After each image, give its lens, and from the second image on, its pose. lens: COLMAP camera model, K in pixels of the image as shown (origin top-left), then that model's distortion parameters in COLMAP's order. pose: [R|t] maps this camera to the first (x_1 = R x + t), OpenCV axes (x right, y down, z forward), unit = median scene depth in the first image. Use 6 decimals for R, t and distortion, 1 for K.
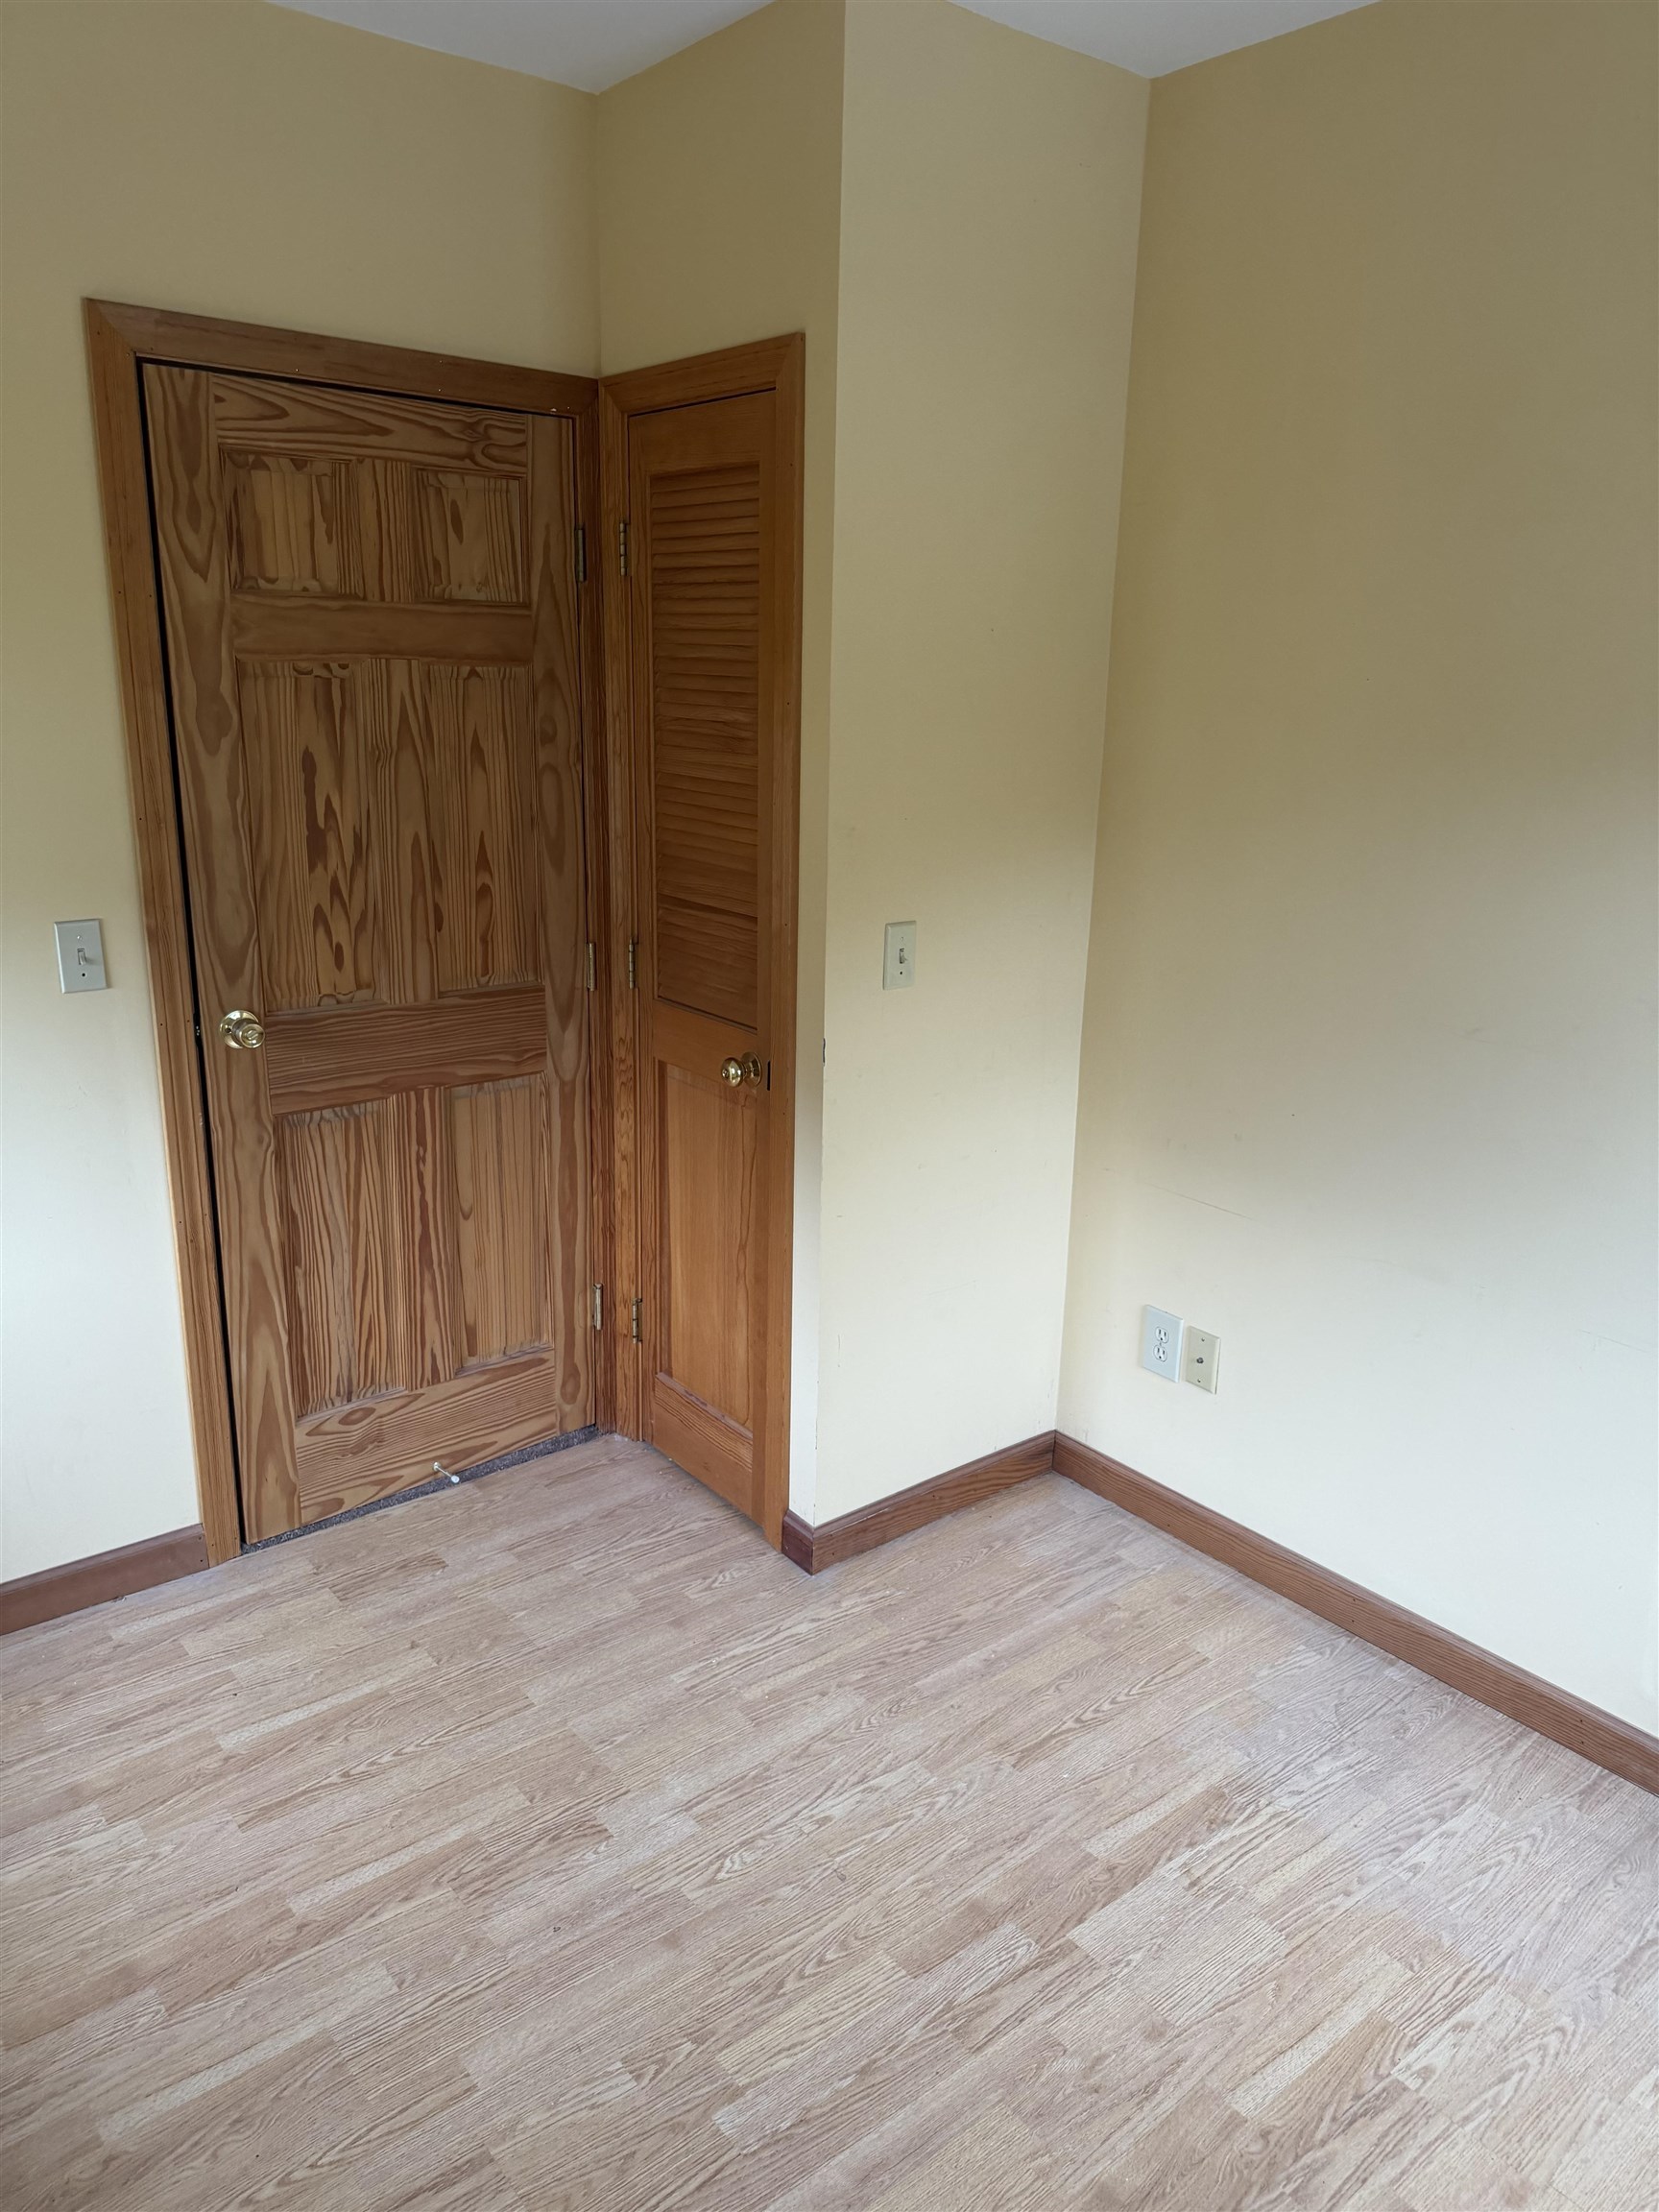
lens RADIAL K [[1572.0, 0, 827.2], [0, 1572.0, 1107.8], [0, 0, 1]] dist [0.078501, -0.046144]
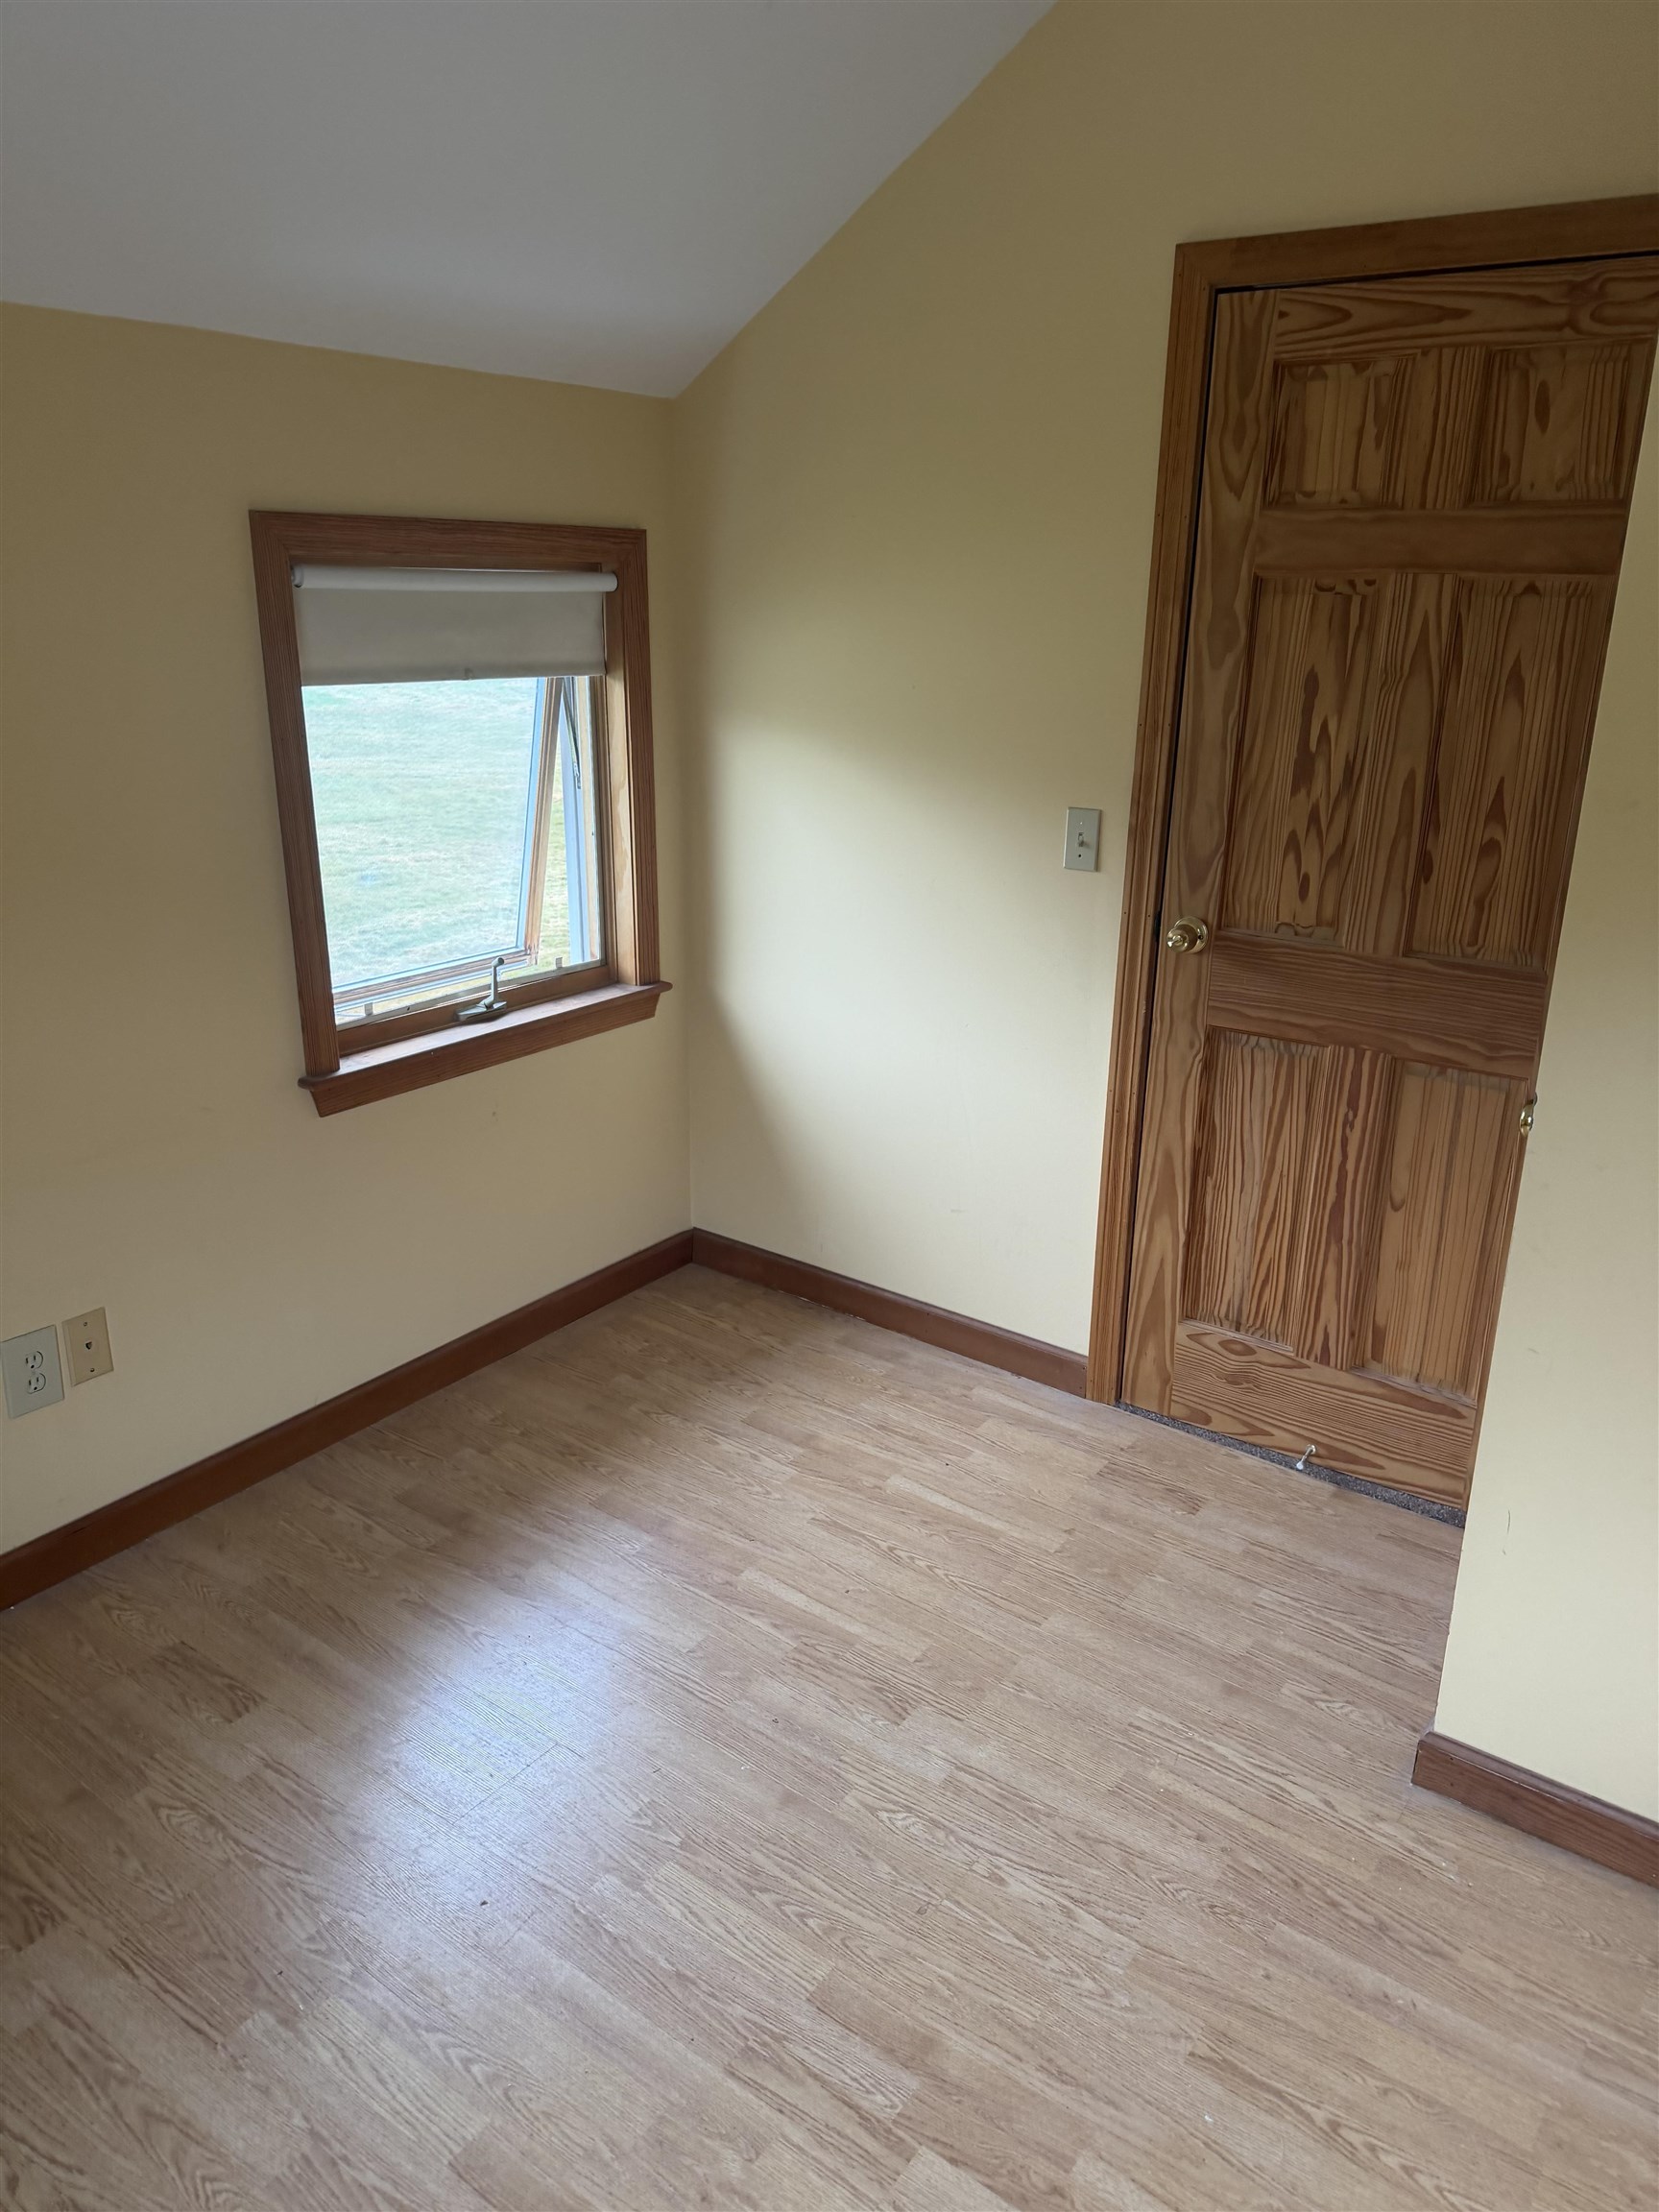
lens RADIAL K [[1572.0, 0, 835.3], [0, 1572.0, 1099.9], [0, 0, 1]] dist [0.078501, -0.046144]
pose [[0.276103, 0.291818, -0.915756, 0.569588], [-0.282668, 0.935310, 0.212824, -0.104440], [0.918622, 0.200094, 0.340730, 0.456794]]
